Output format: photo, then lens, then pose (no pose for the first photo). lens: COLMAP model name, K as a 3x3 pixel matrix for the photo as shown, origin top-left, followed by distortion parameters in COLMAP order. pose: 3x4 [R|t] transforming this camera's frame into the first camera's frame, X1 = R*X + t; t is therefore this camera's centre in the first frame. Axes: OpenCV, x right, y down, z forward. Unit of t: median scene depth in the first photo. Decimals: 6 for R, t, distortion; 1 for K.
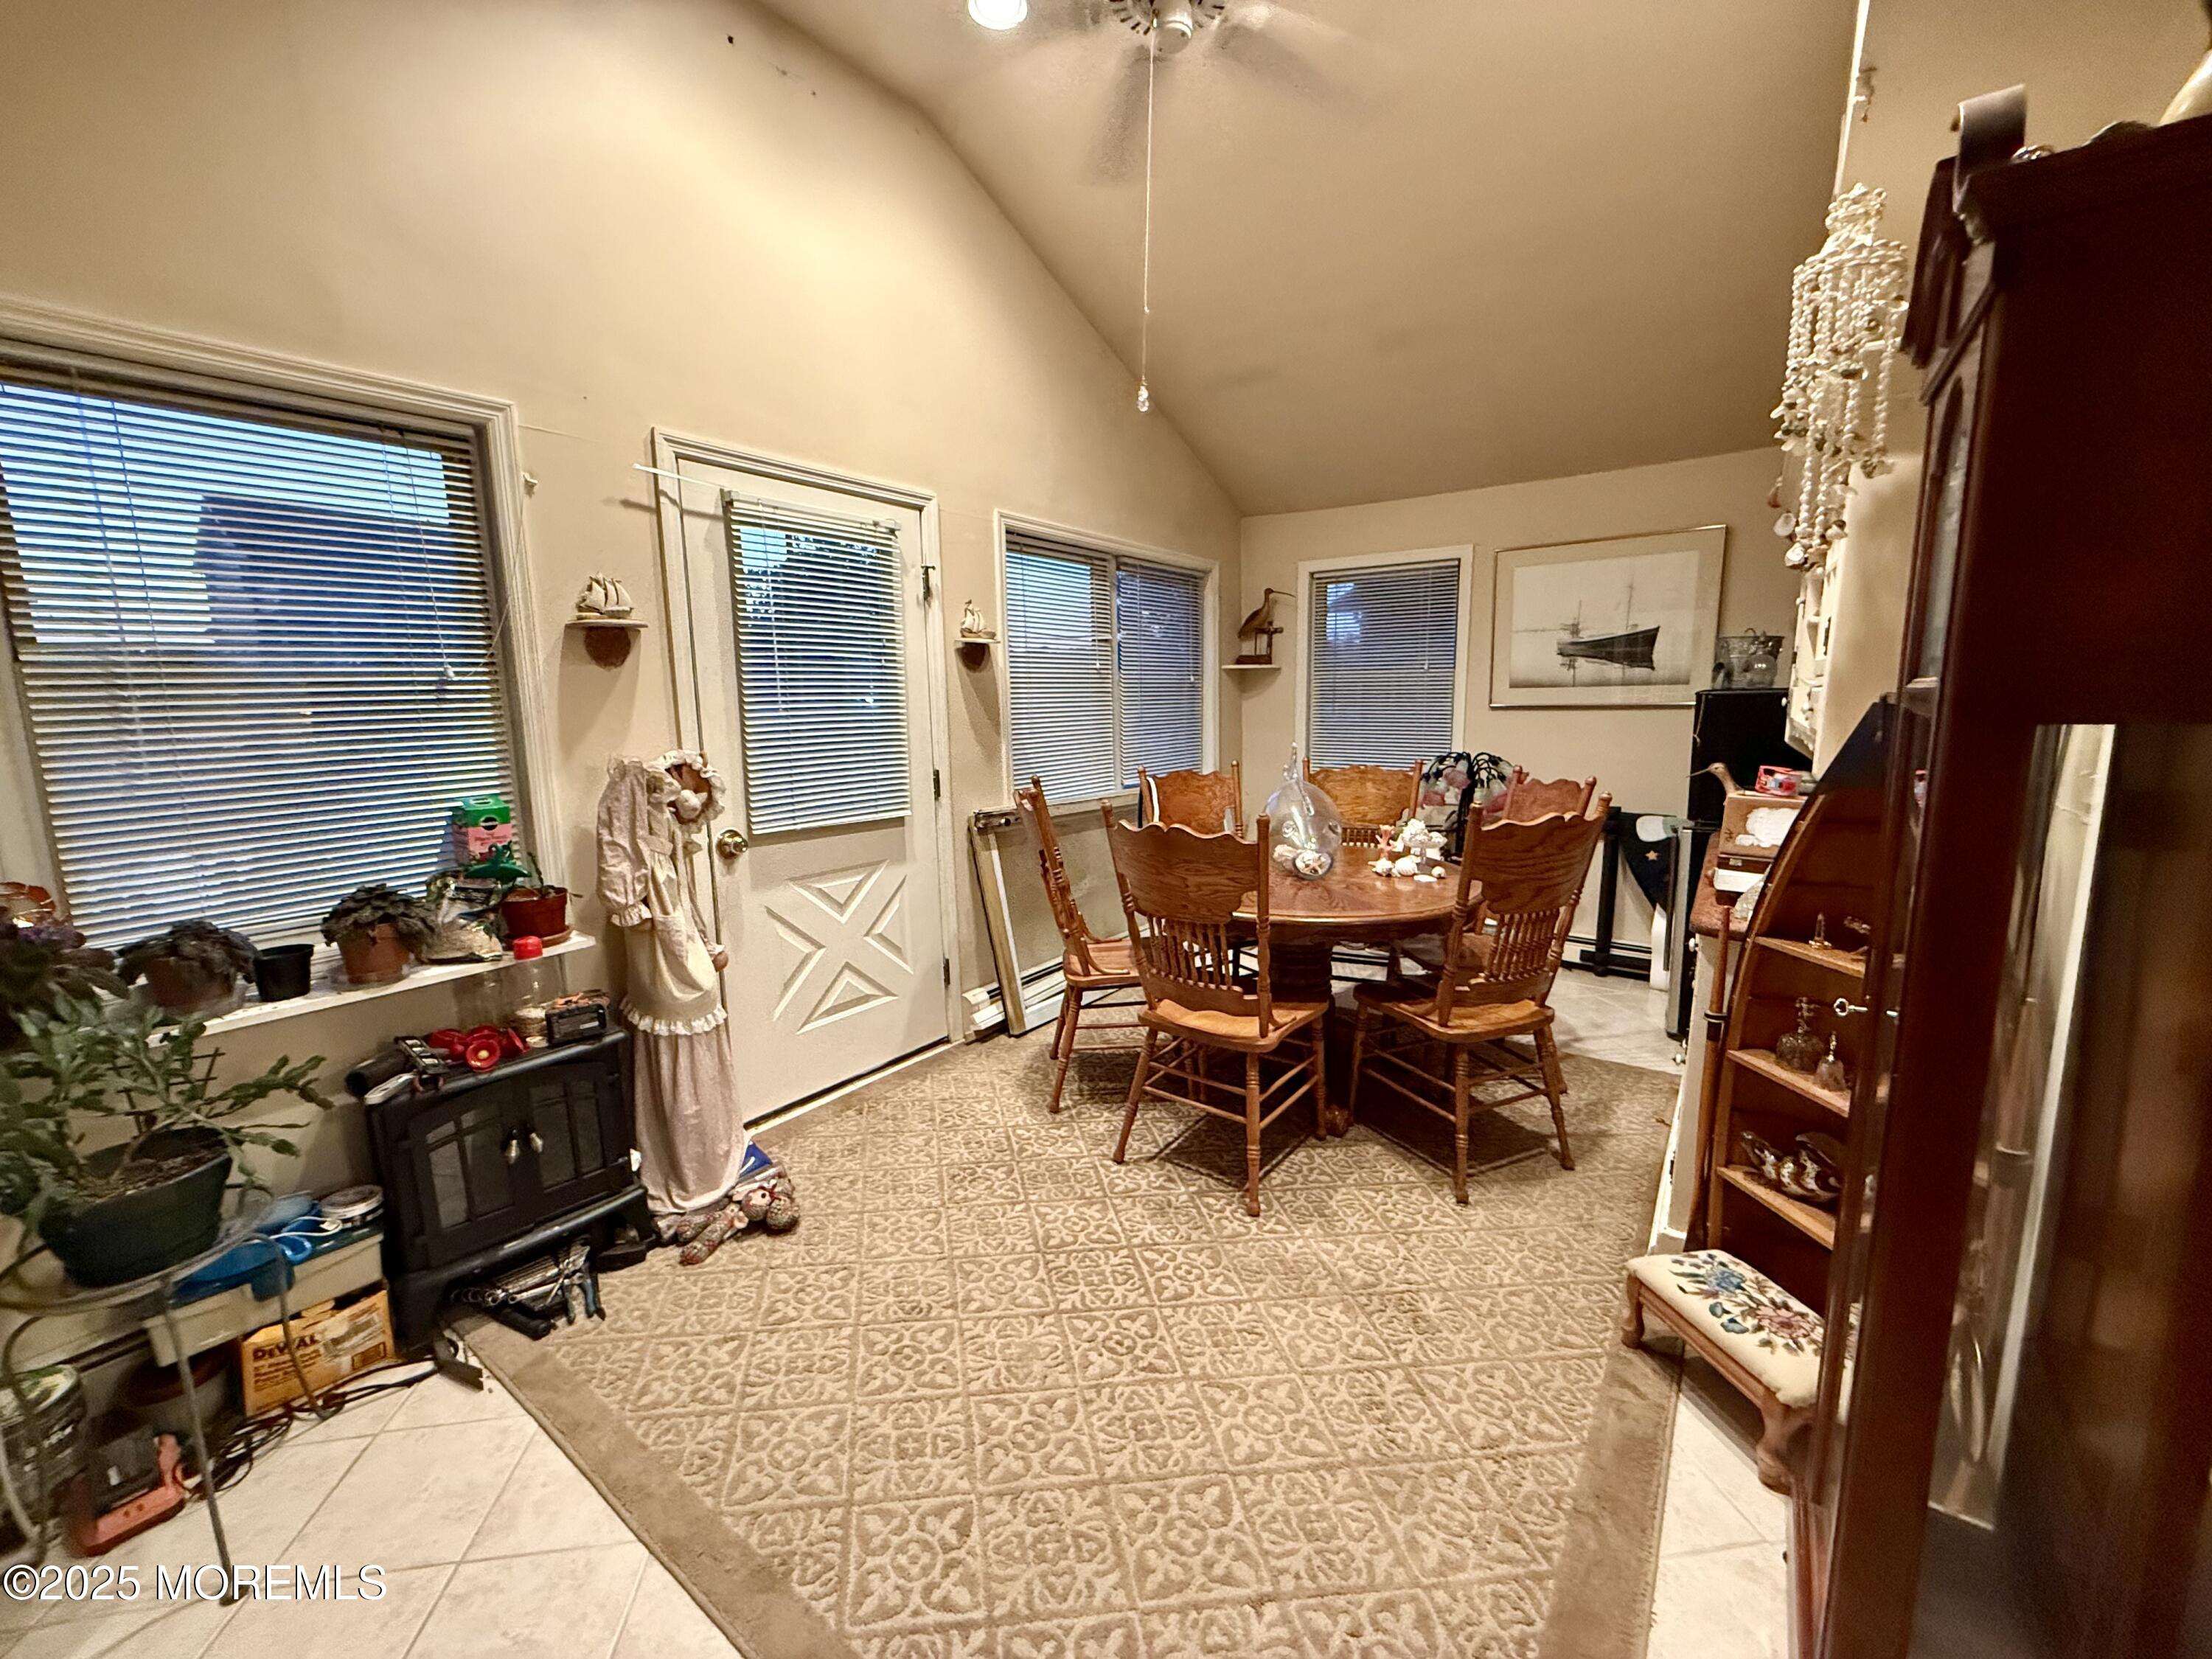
lens RADIAL K [[880.5, 0, 1099.1], [0, 880.5, 831.2], [0, 0, 1]] dist [-0.001099, 0.000112]
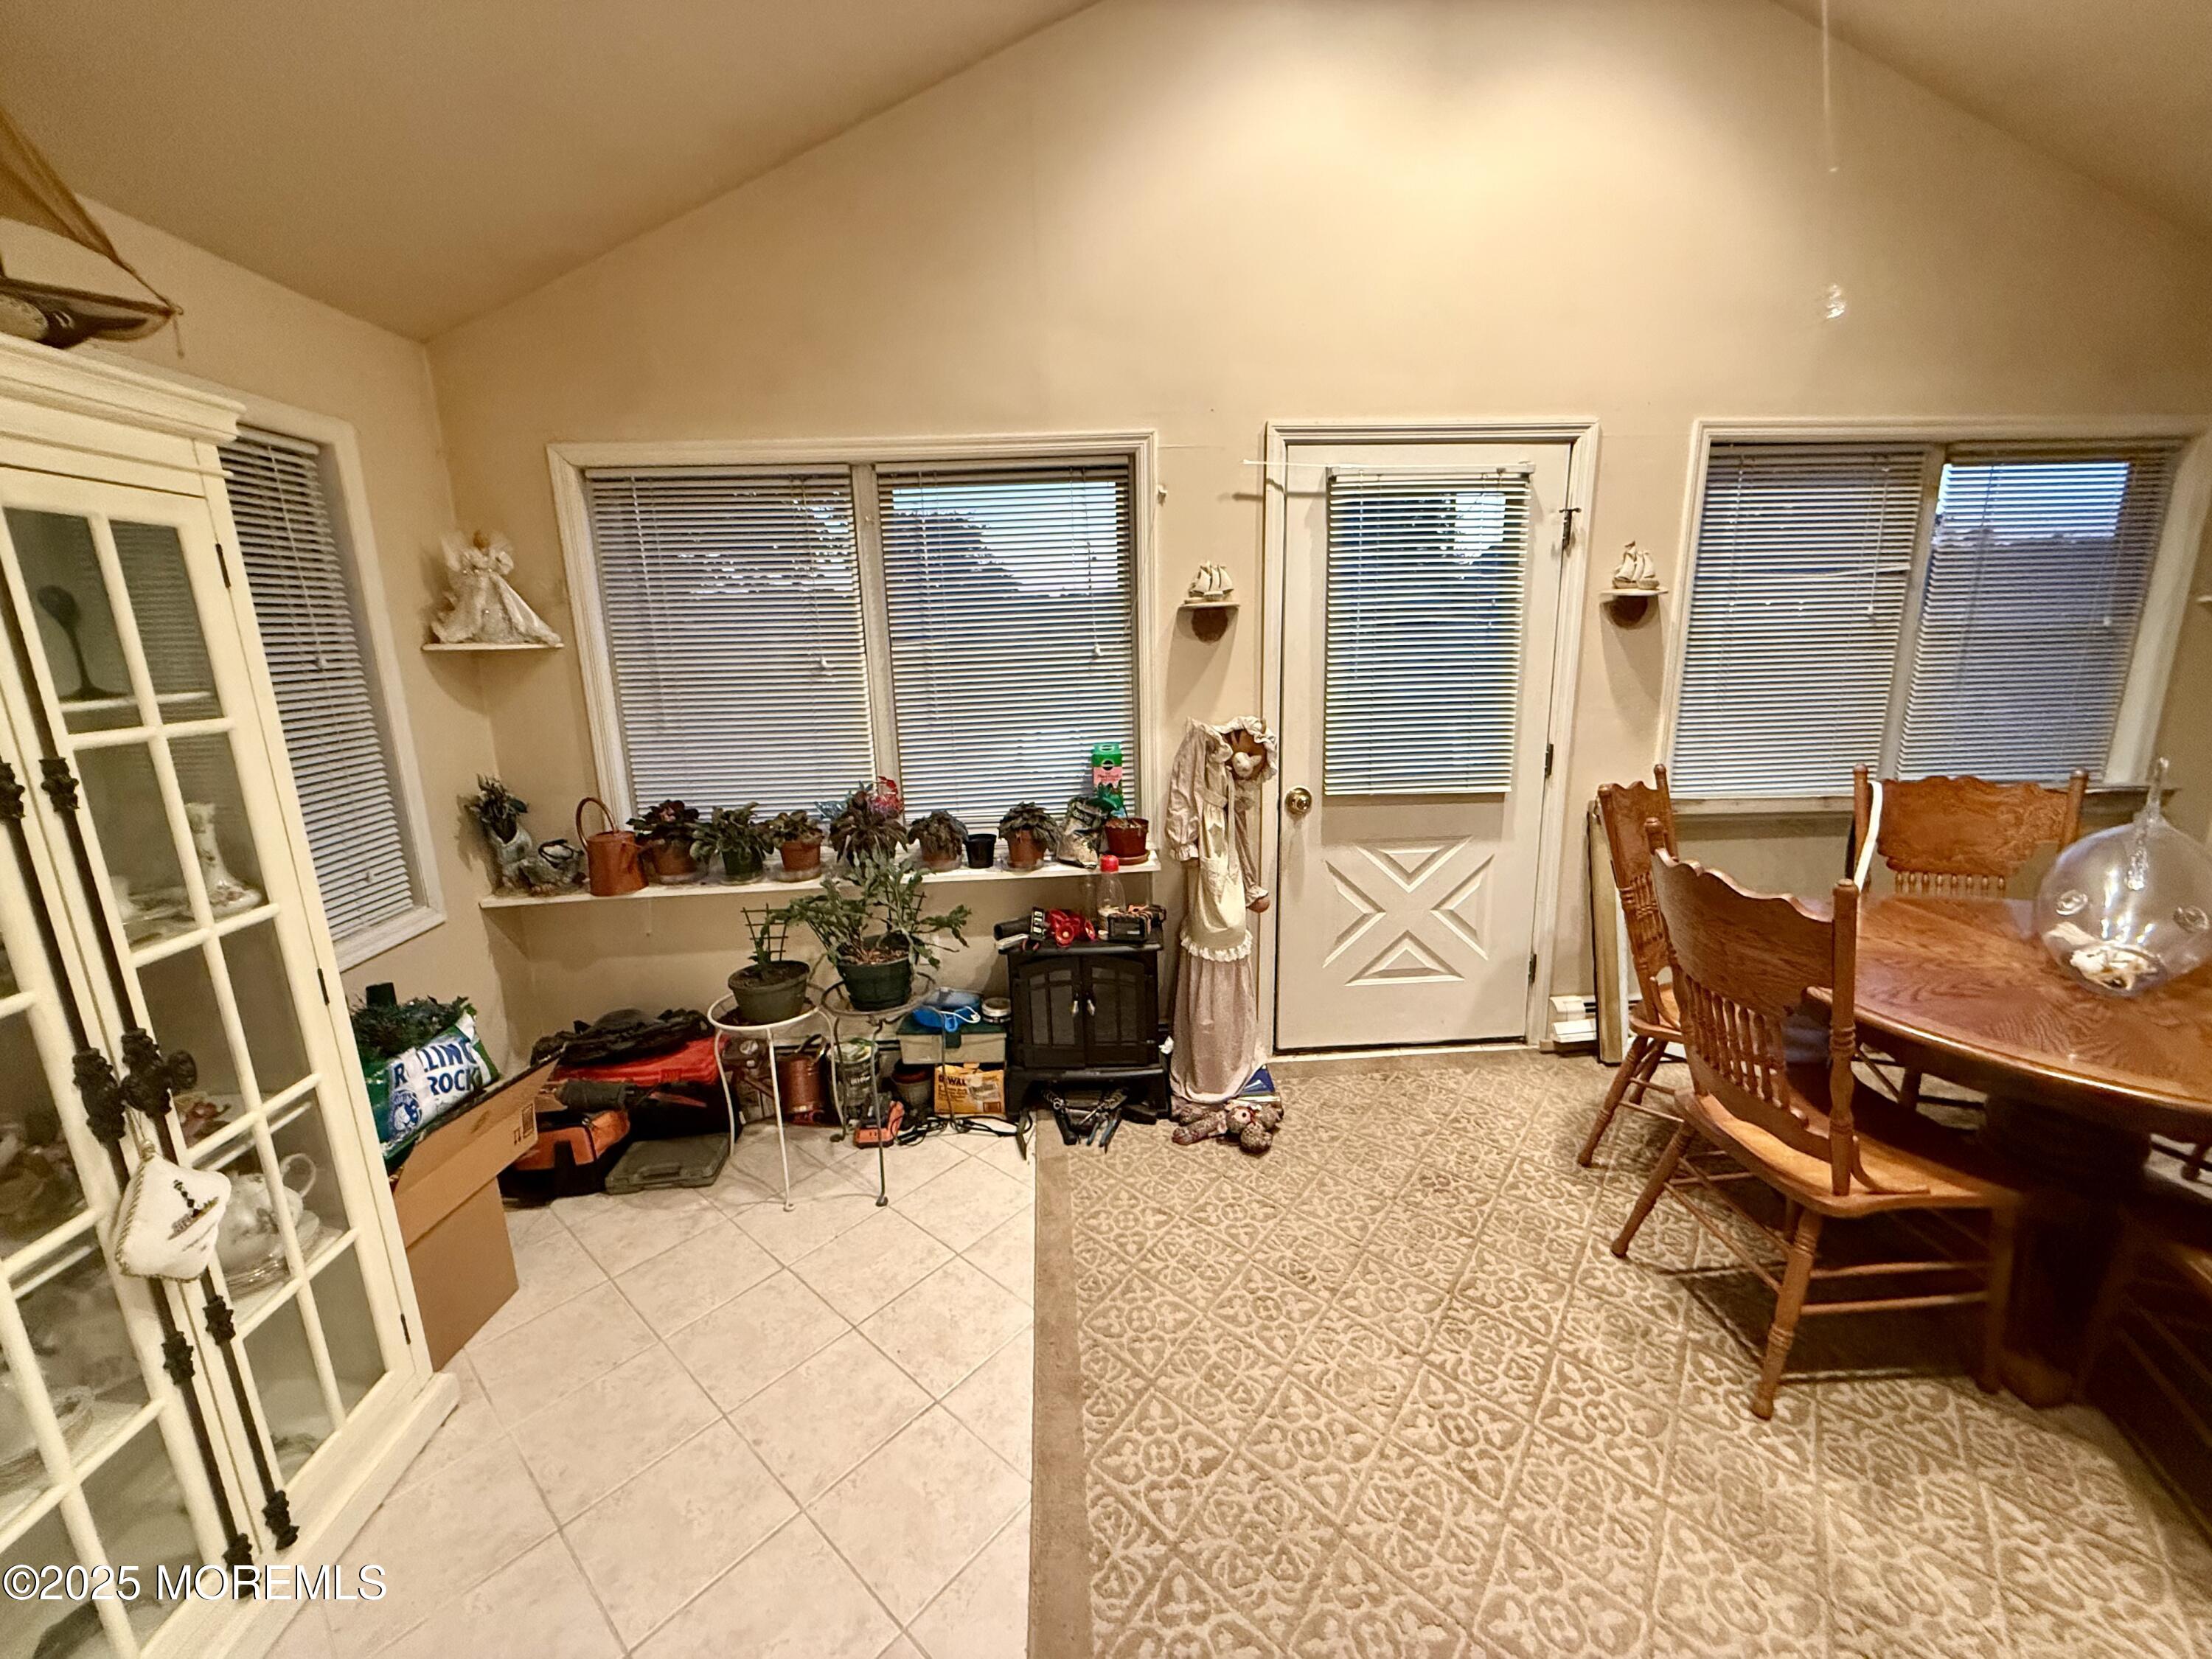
lens RADIAL K [[880.5, 0, 1105.1], [0, 880.5, 831.2], [0, 0, 1]] dist [-0.001099, 0.000112]
pose [[0.644777, 0.167105, -0.745881, 0.296916], [-0.100663, 0.985875, 0.133855, -0.084444], [0.757713, -0.011224, 0.652491, 0.124766]]
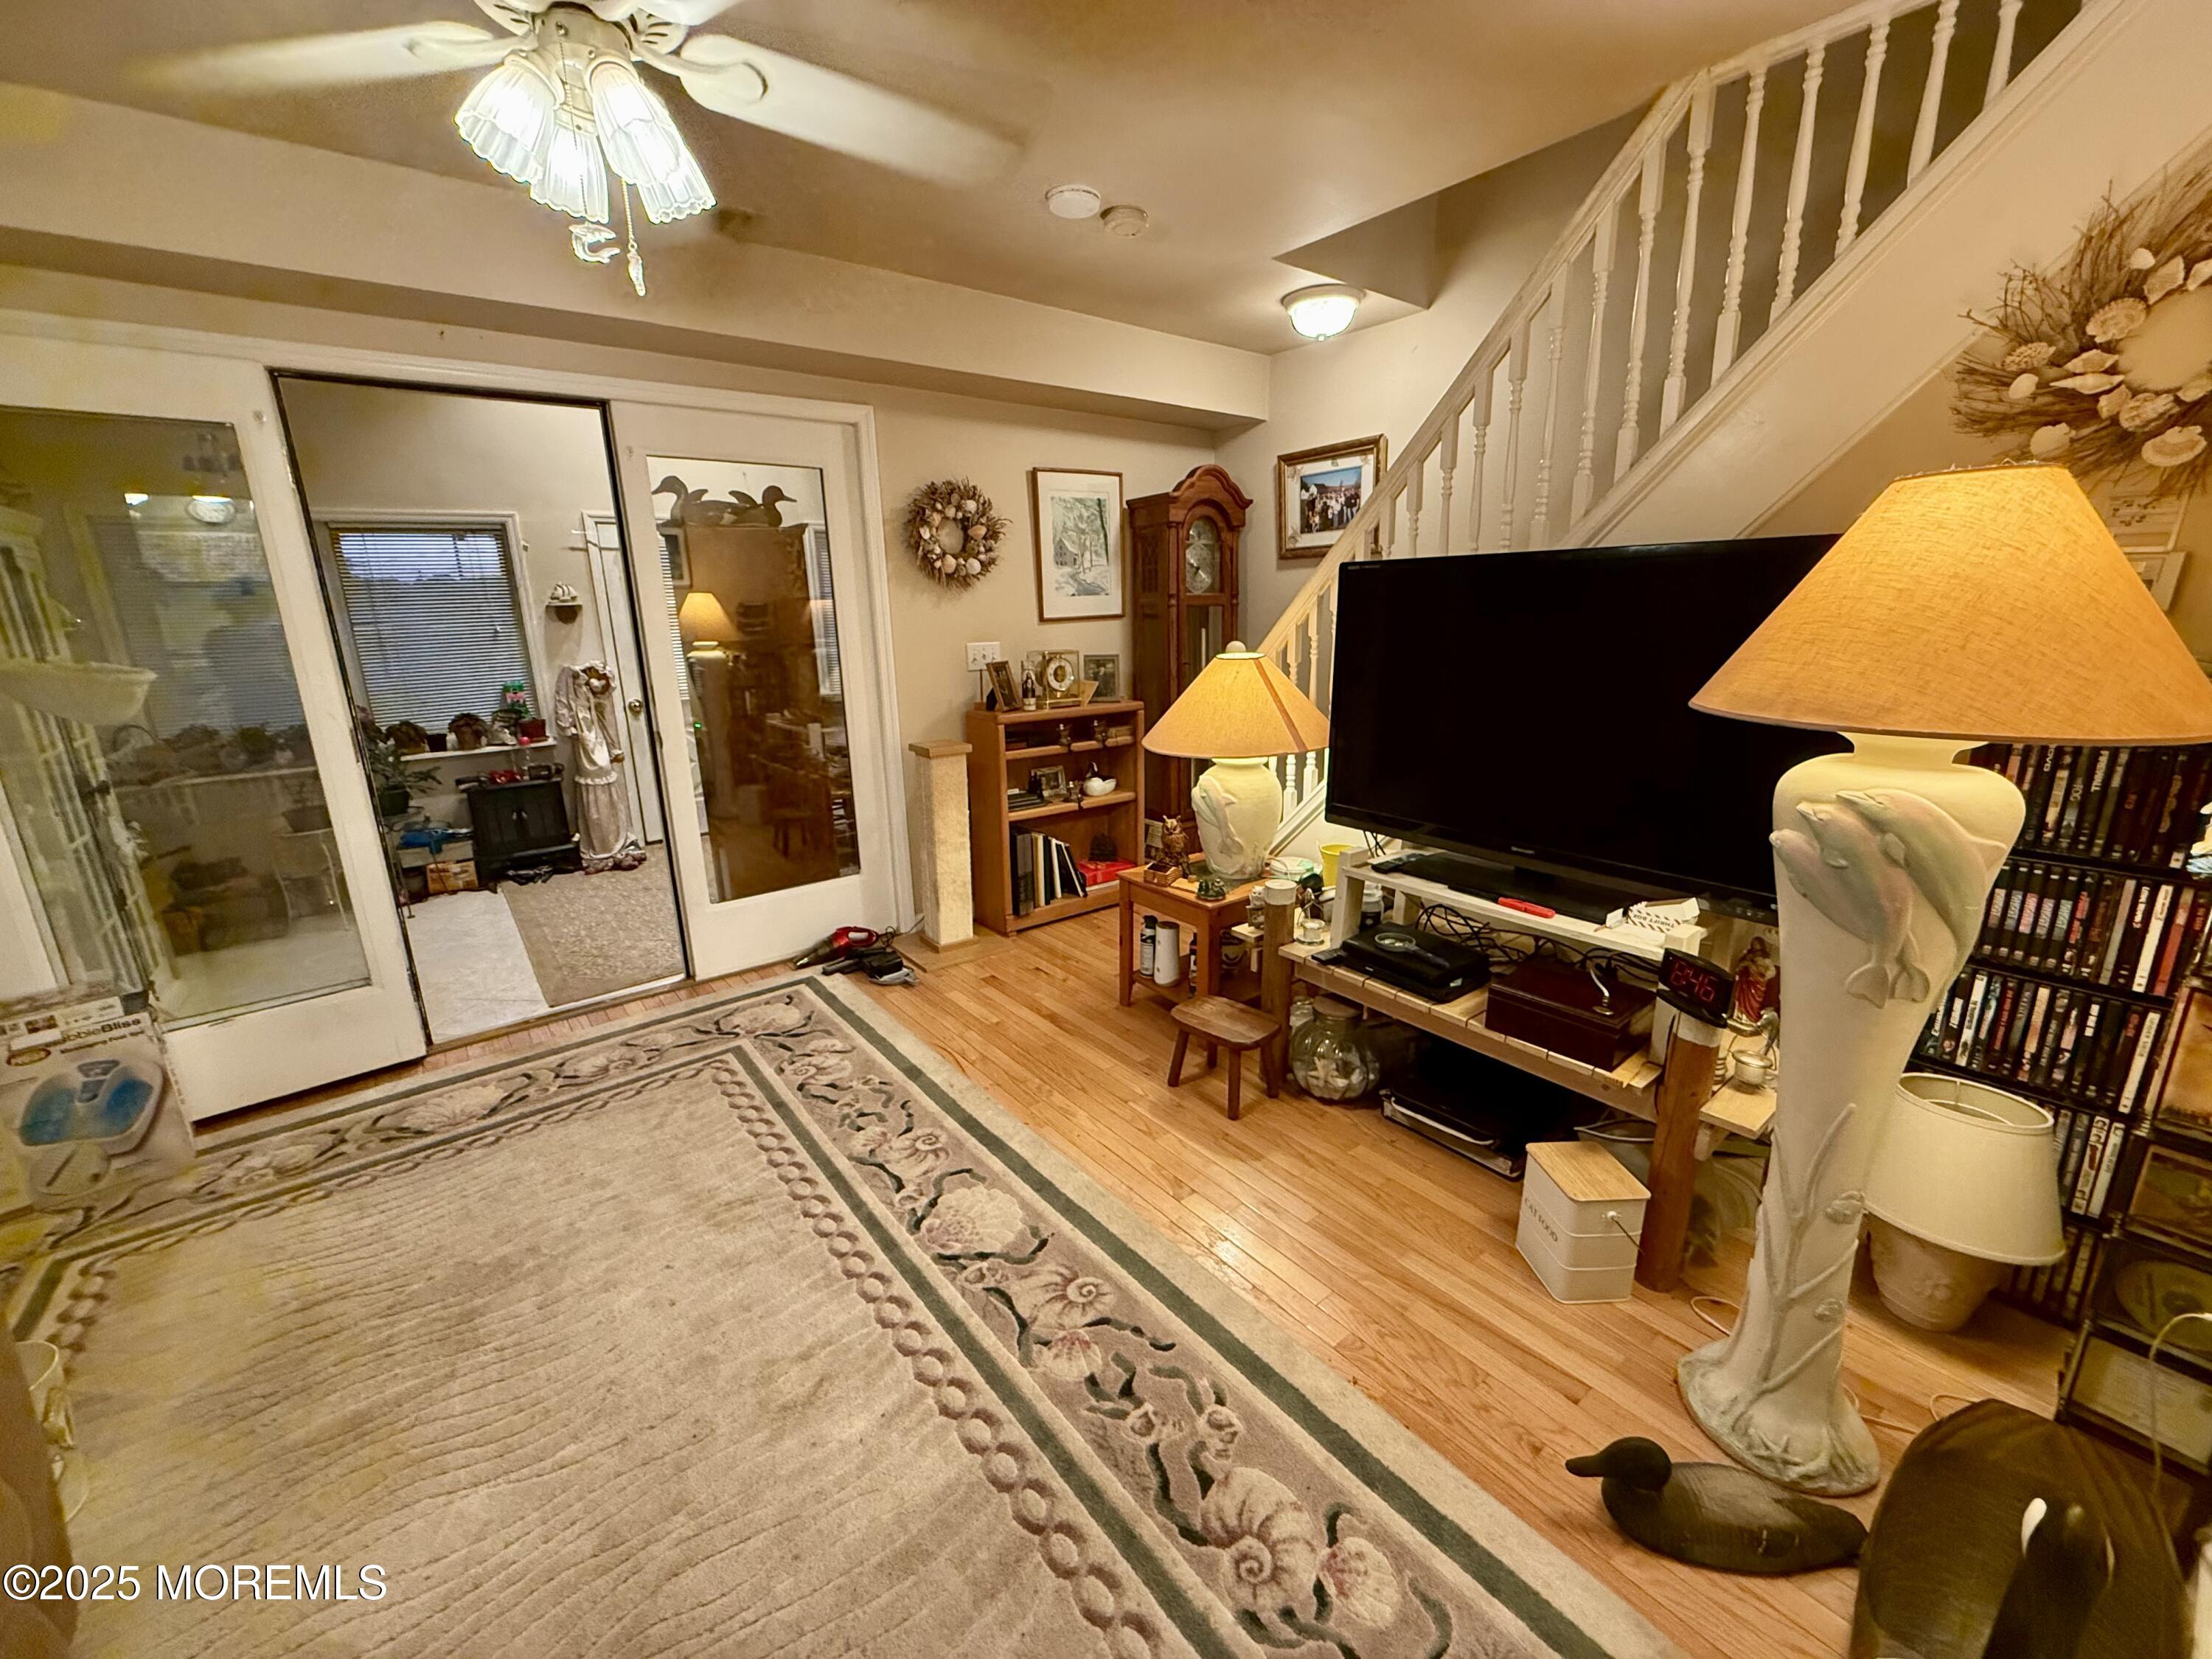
lens RADIAL K [[880.5, 0, 1103.0], [0, 880.5, 830.3], [0, 0, 1]] dist [-0.001099, 0.000112]
pose [[0.965026, 0.057763, -0.255710, 1.463721], [-0.031066, 0.993748, 0.107239, 0.059462], [0.260305, -0.095545, 0.960787, -0.917585]]
